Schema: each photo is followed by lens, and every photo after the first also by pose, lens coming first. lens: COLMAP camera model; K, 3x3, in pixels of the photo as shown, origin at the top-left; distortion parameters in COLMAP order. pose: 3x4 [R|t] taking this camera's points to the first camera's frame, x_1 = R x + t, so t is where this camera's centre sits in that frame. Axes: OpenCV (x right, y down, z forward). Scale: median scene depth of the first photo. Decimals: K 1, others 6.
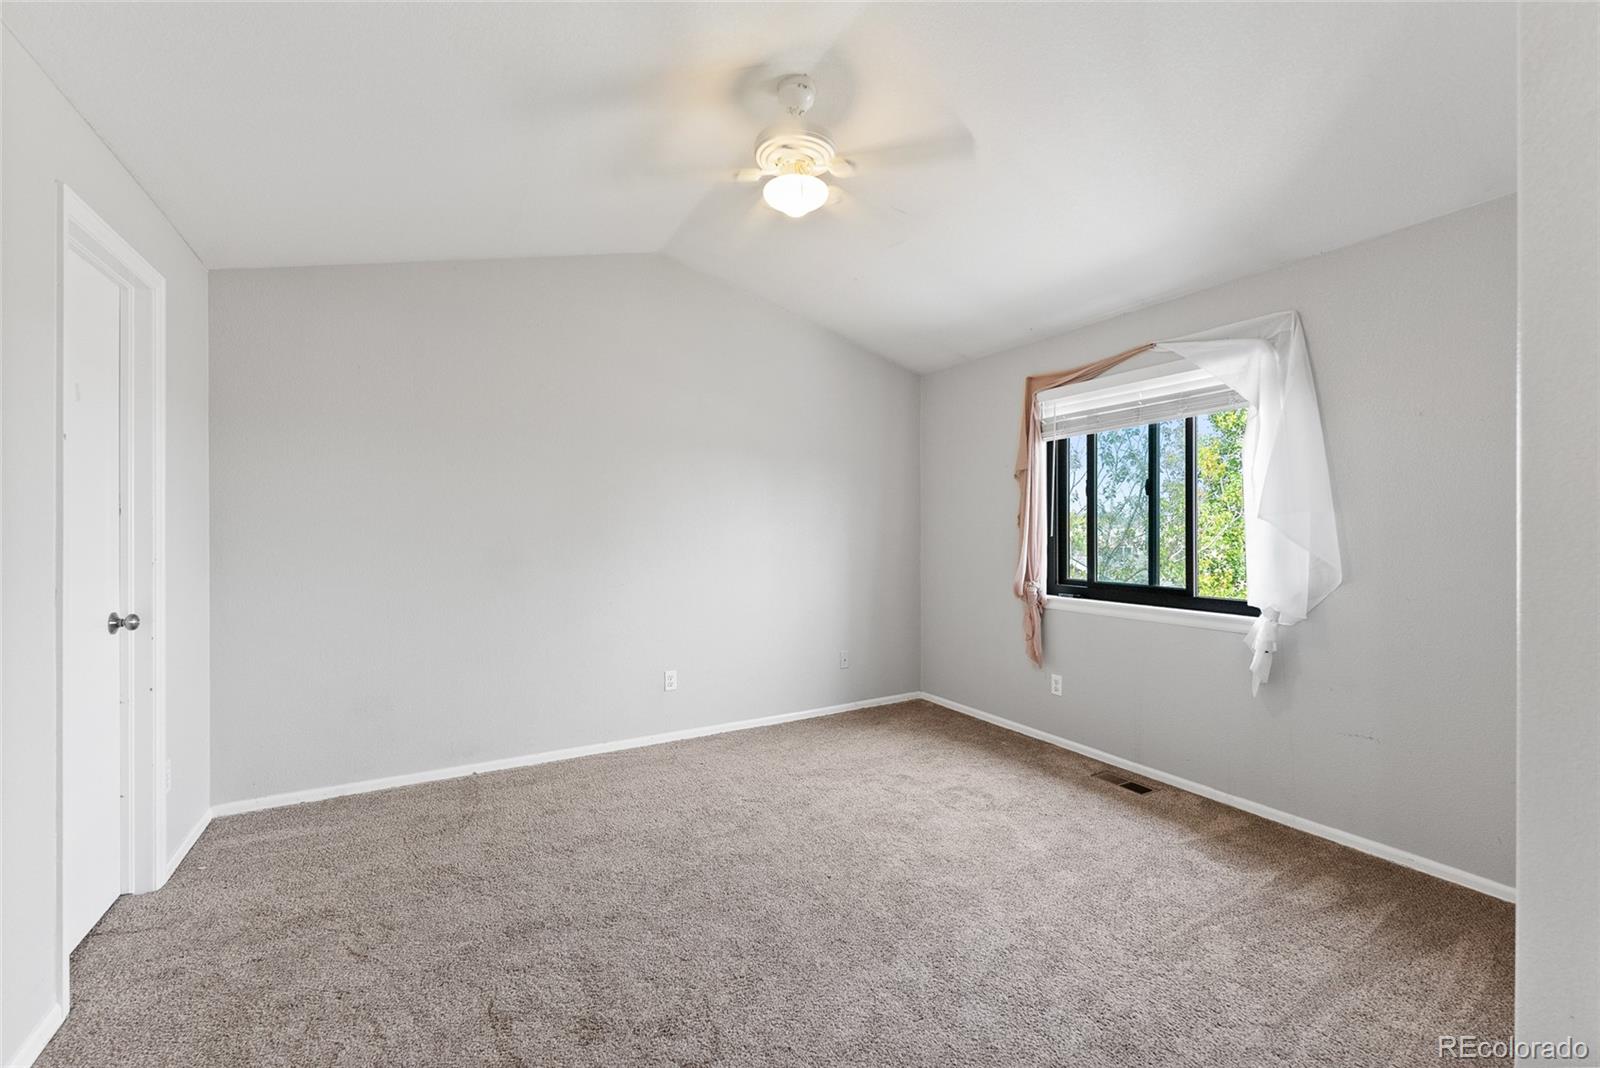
lens RADIAL K [[644.2, 0, 787.9], [0, 644.2, 535.0], [0, 0, 1]] dist [0.002070, -0.000139]
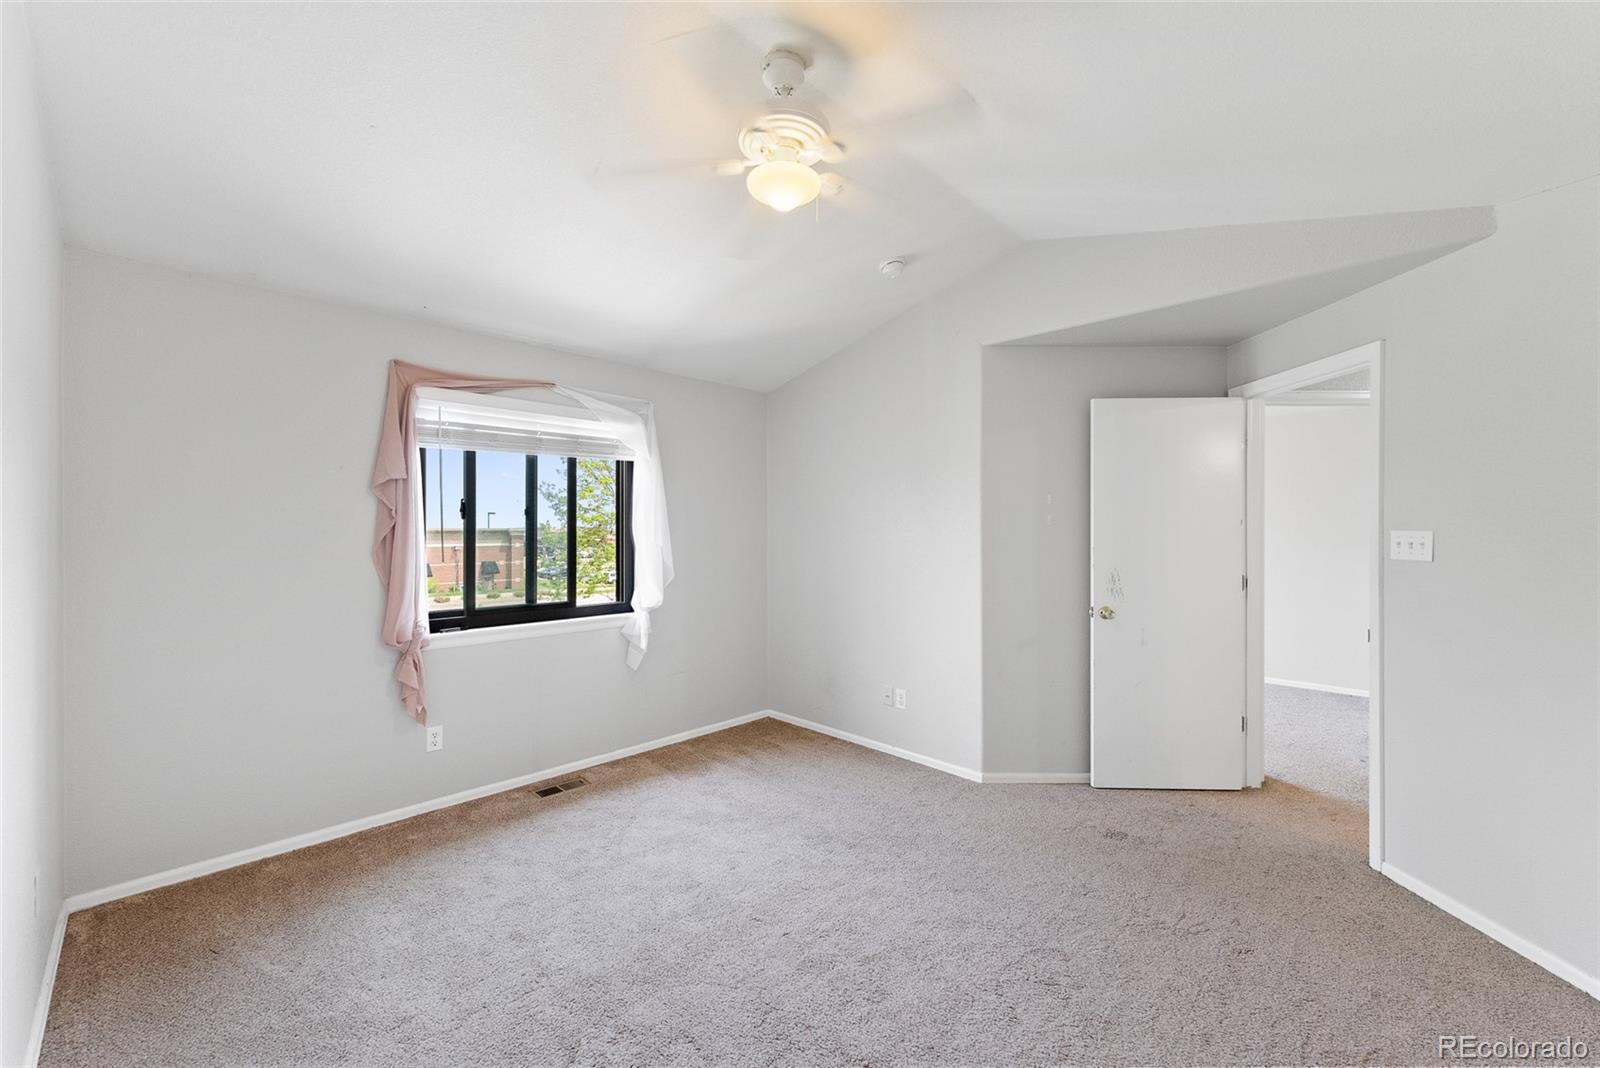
lens RADIAL K [[644.2, 0, 788.0], [0, 644.2, 543.8], [0, 0, 1]] dist [0.002070, -0.000139]
pose [[-0.275897, -0.009274, 0.961142, -0.593616], [0.017865, 0.999731, 0.014775, -0.030684], [-0.961021, 0.021247, -0.275658, 0.896547]]
